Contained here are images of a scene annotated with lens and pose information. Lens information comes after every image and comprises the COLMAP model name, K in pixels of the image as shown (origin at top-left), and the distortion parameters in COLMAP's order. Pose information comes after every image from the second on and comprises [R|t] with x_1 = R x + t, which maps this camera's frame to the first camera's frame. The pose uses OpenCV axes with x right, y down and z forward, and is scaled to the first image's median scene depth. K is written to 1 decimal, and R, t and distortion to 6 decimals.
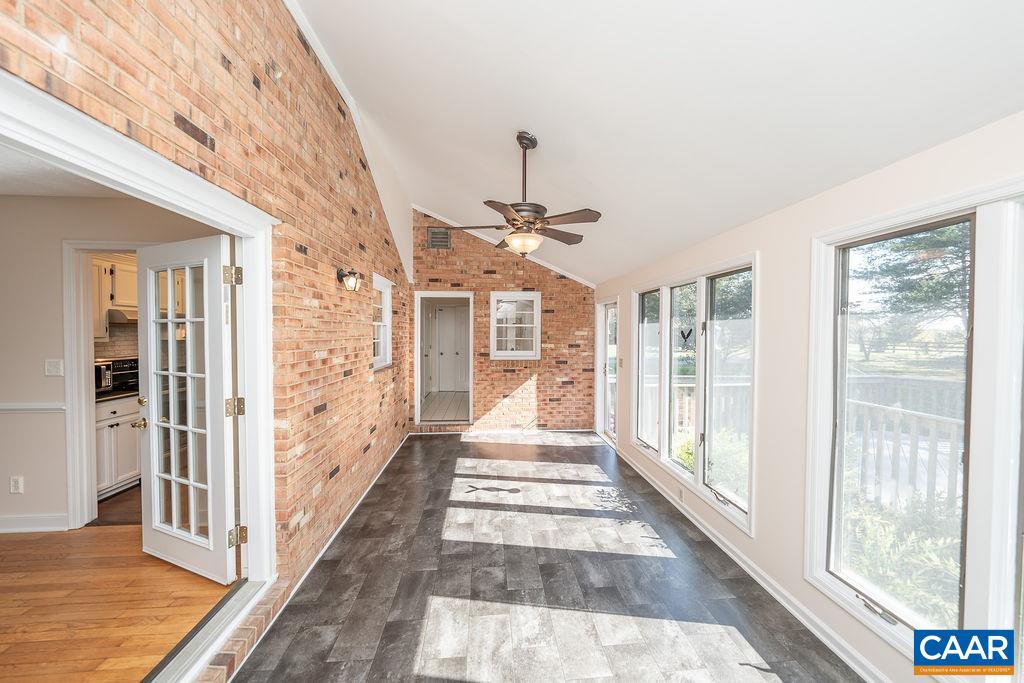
lens RADIAL K [[345.4, 0, 509.3], [0, 345.4, 336.7], [0, 0, 1]] dist [-0.004059, 0.000198]
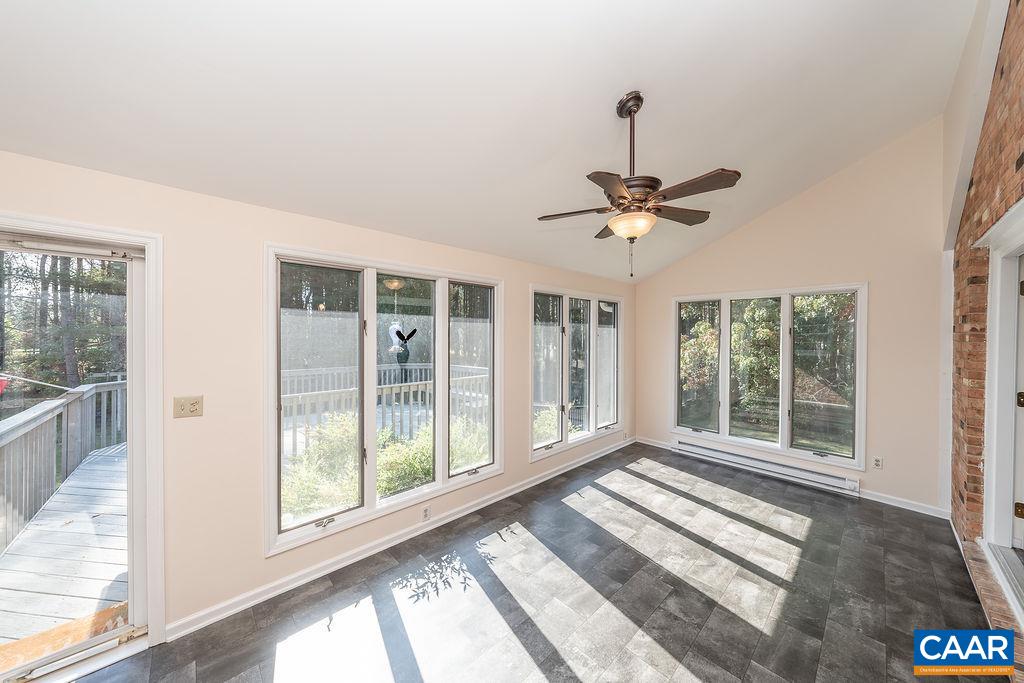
lens RADIAL K [[354.6, 0, 511.8], [0, 354.6, 336.6], [0, 0, 1]] dist [-0.001729, -0.000052]
pose [[-0.639324, -0.003138, 0.768931, -0.373711], [0.010114, 0.999871, 0.012489, -0.010014], [-0.768871, 0.015762, -0.639209, 1.522127]]
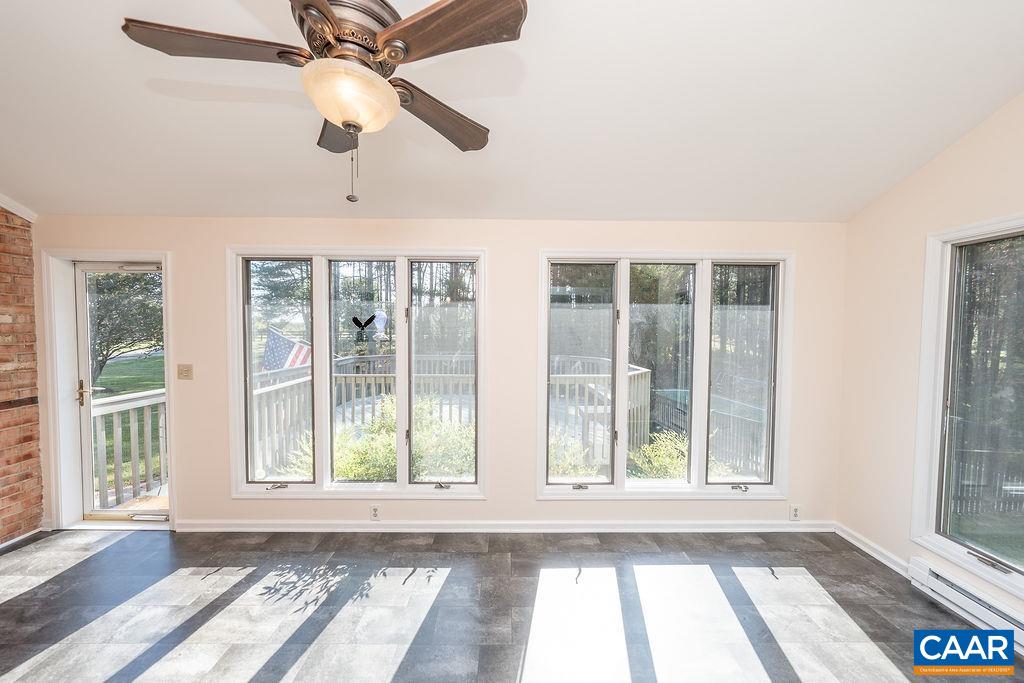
lens RADIAL K [[343.0, 0, 512.0], [0, 343.0, 341.5], [0, 0, 1]] dist [-0.009997, 0.000232]
pose [[0.061585, -0.048212, 0.996937, -0.312749], [0.008220, 0.998823, 0.047795, 0.005393], [-0.998068, 0.005252, 0.061909, 0.667514]]
